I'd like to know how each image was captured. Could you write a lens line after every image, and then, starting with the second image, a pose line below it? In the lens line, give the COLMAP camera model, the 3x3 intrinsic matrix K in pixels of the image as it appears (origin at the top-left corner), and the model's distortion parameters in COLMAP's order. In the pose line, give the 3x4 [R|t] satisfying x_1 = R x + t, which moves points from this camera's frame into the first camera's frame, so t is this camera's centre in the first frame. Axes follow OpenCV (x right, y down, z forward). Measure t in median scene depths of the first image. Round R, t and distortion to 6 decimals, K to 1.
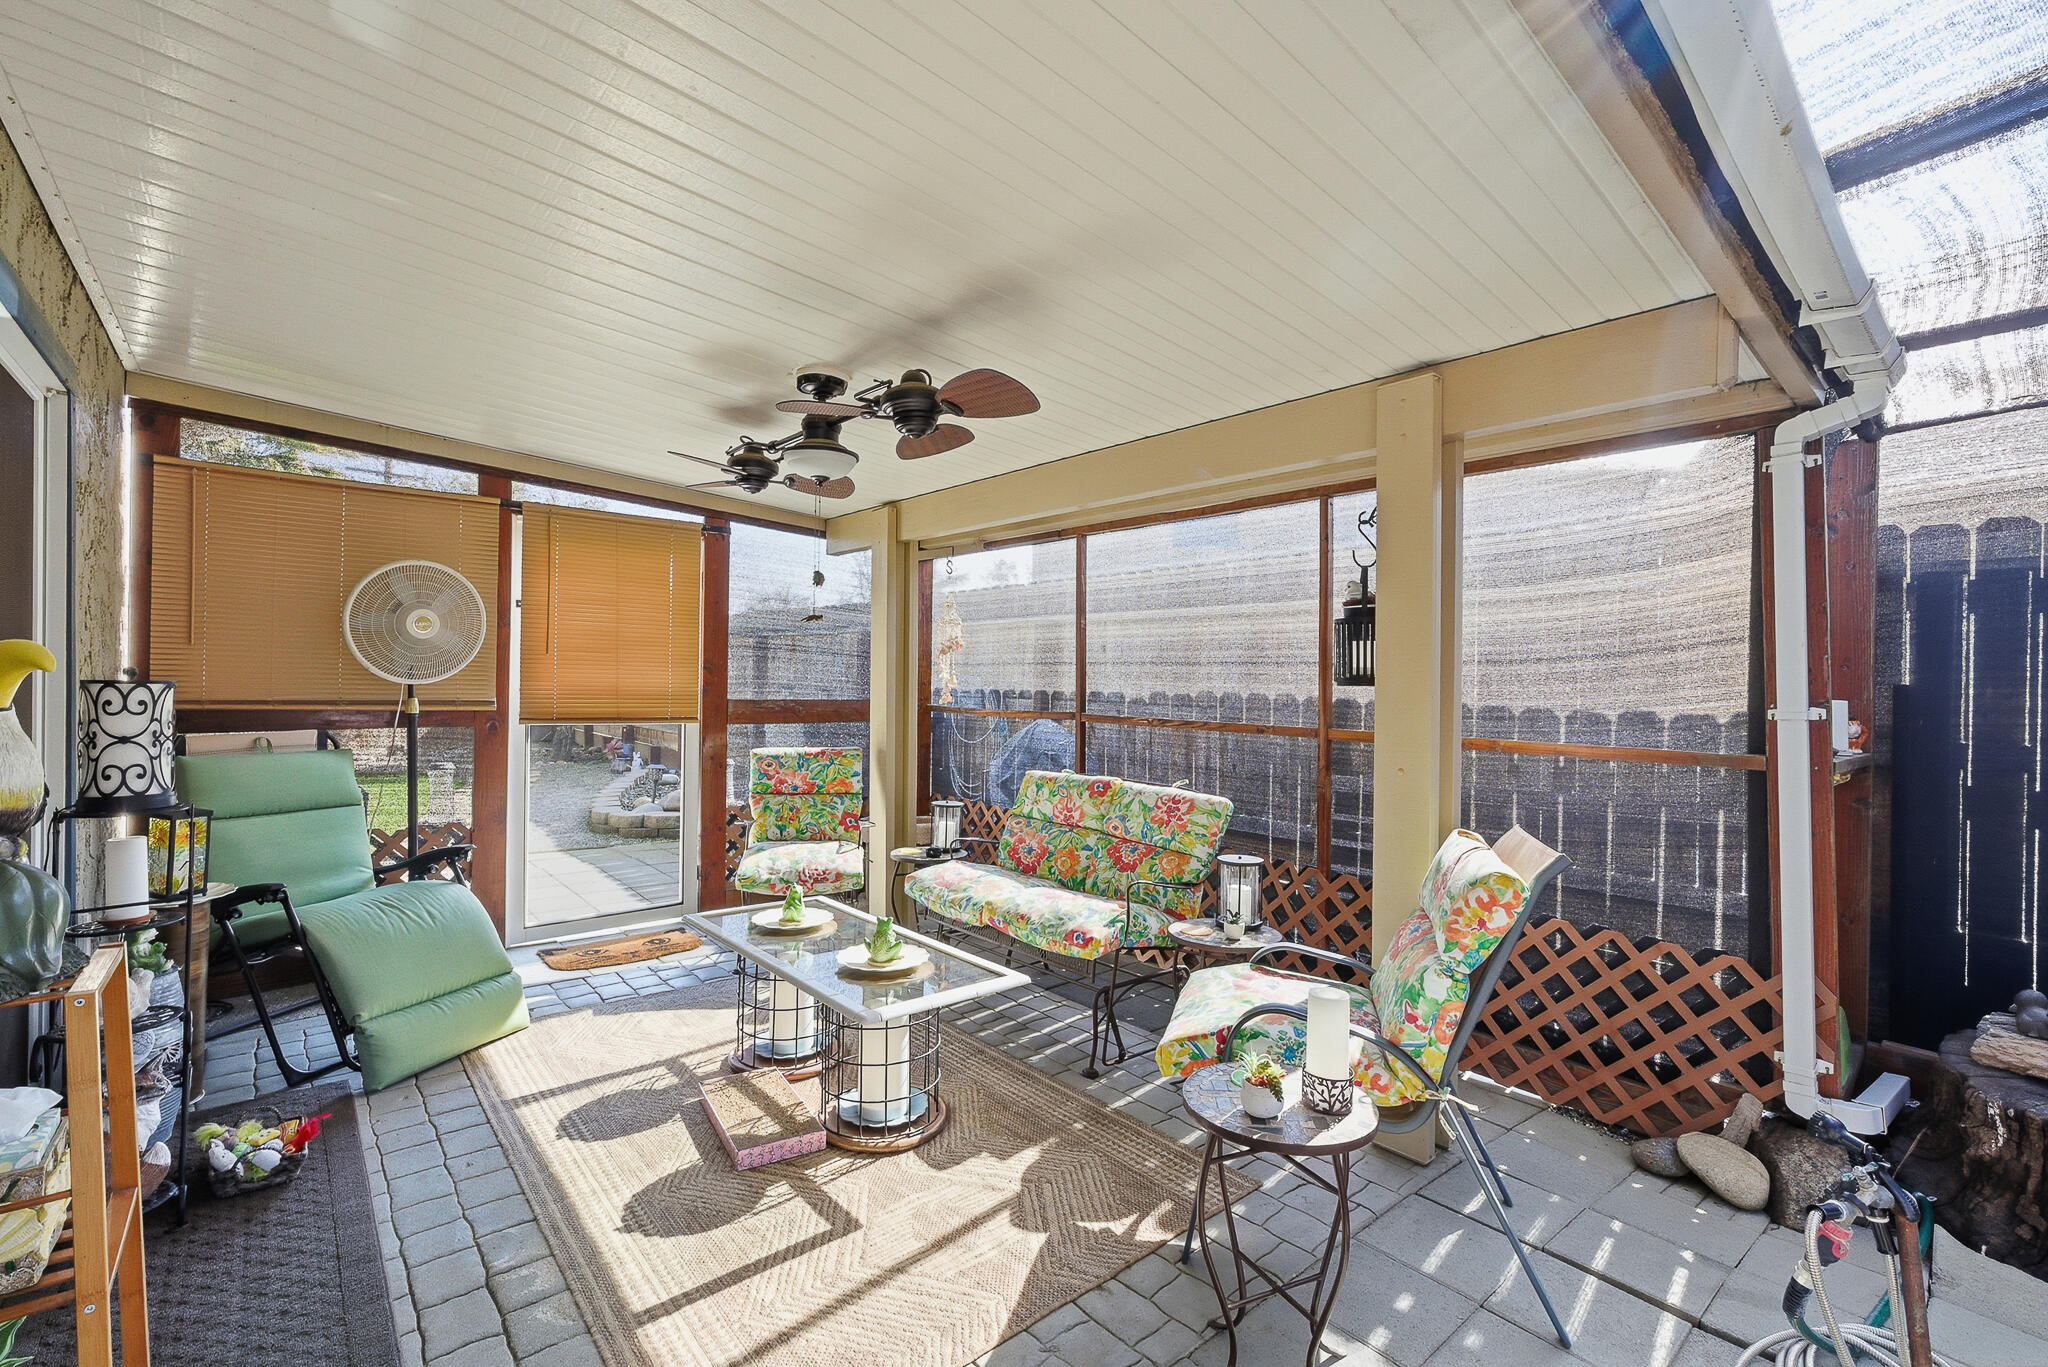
lens RADIAL K [[891.1, 0, 1020.7], [0, 891.1, 686.5], [0, 0, 1]] dist [-0.014853, 0.003216]
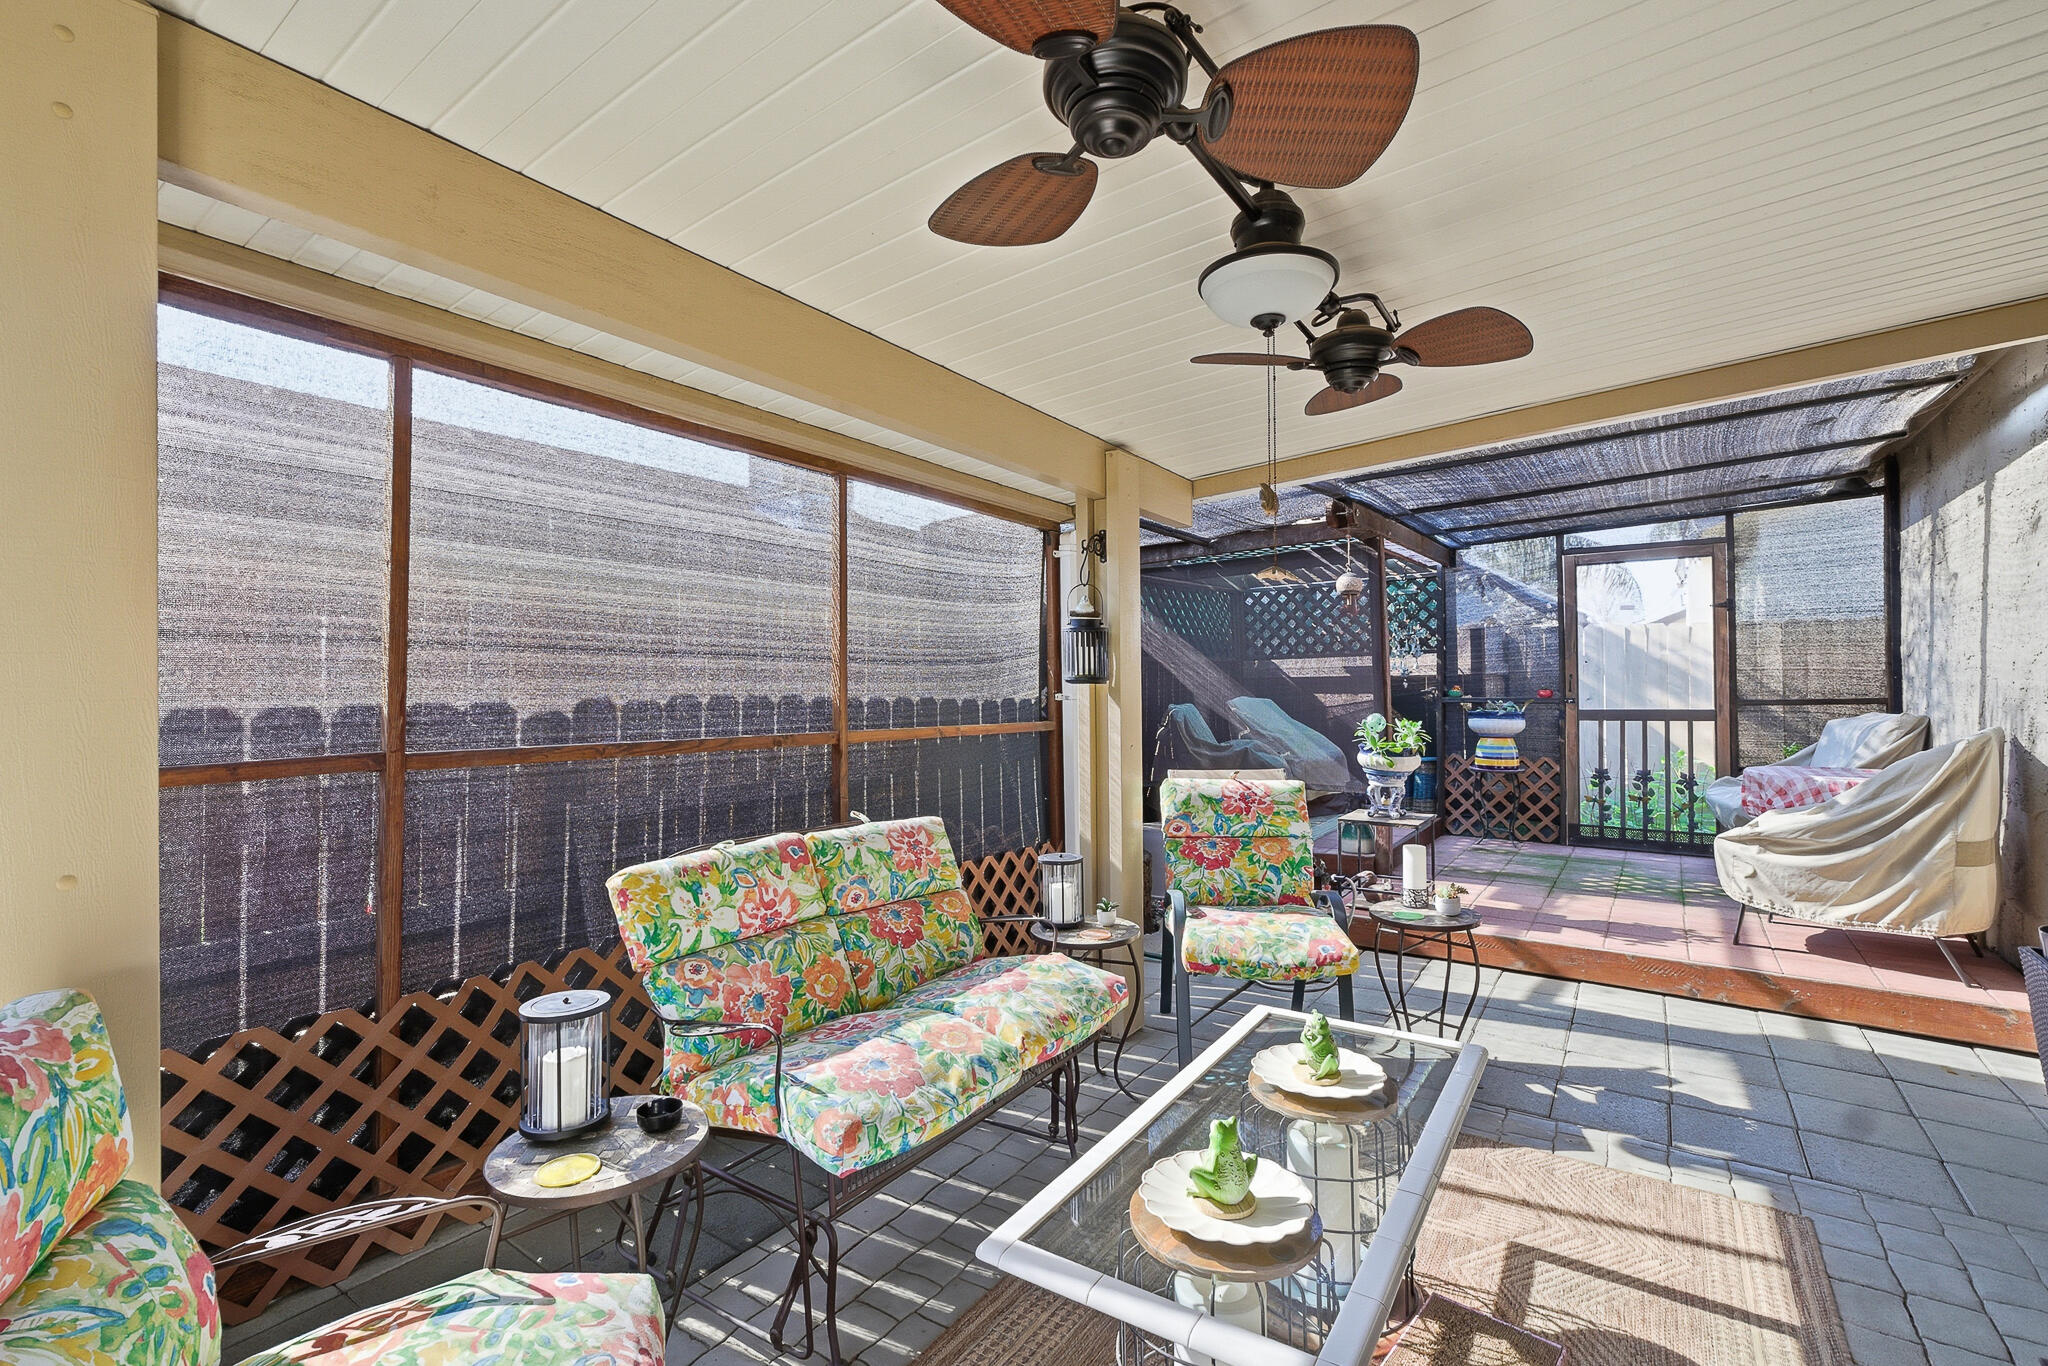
lens RADIAL K [[891.1, 0, 1036.3], [0, 891.1, 674.2], [0, 0, 1]] dist [-0.014853, 0.003216]
pose [[-0.263152, -0.005637, 0.964738, -0.625996], [0.003288, 0.999972, 0.006740, -0.016929], [-0.964749, 0.004946, -0.263126, 1.123634]]
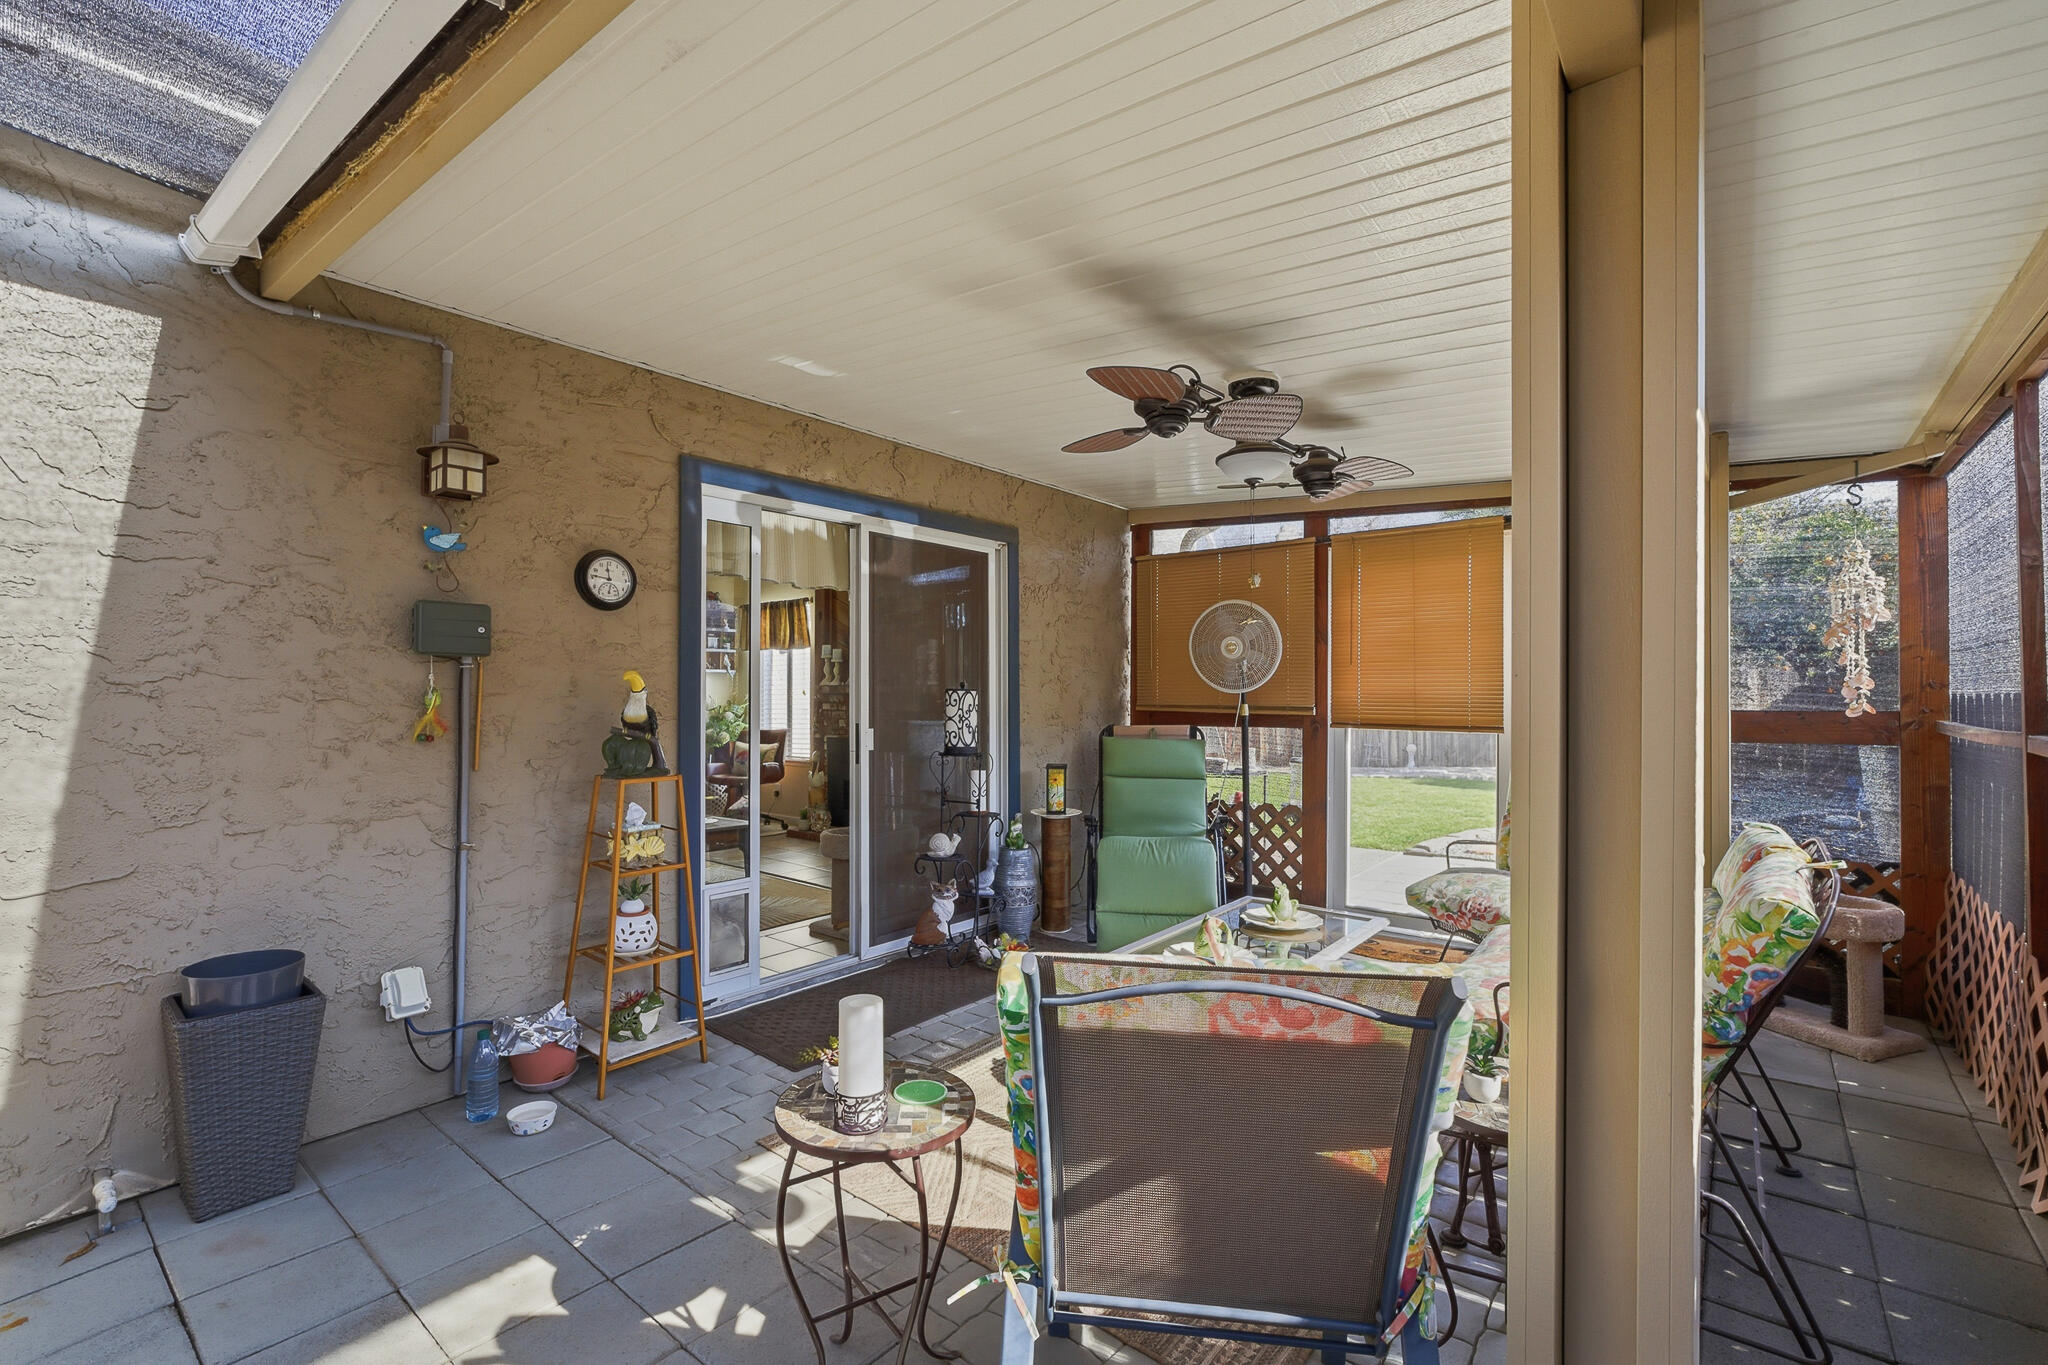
lens RADIAL K [[891.1, 0, 1020.0], [0, 891.1, 691.9], [0, 0, 1]] dist [-0.014853, 0.003216]
pose [[0.174510, -0.016671, -0.984514, 0.630831], [-0.001951, 0.999849, -0.017277, 0.021214], [0.984653, 0.004935, 0.174452, 0.494203]]
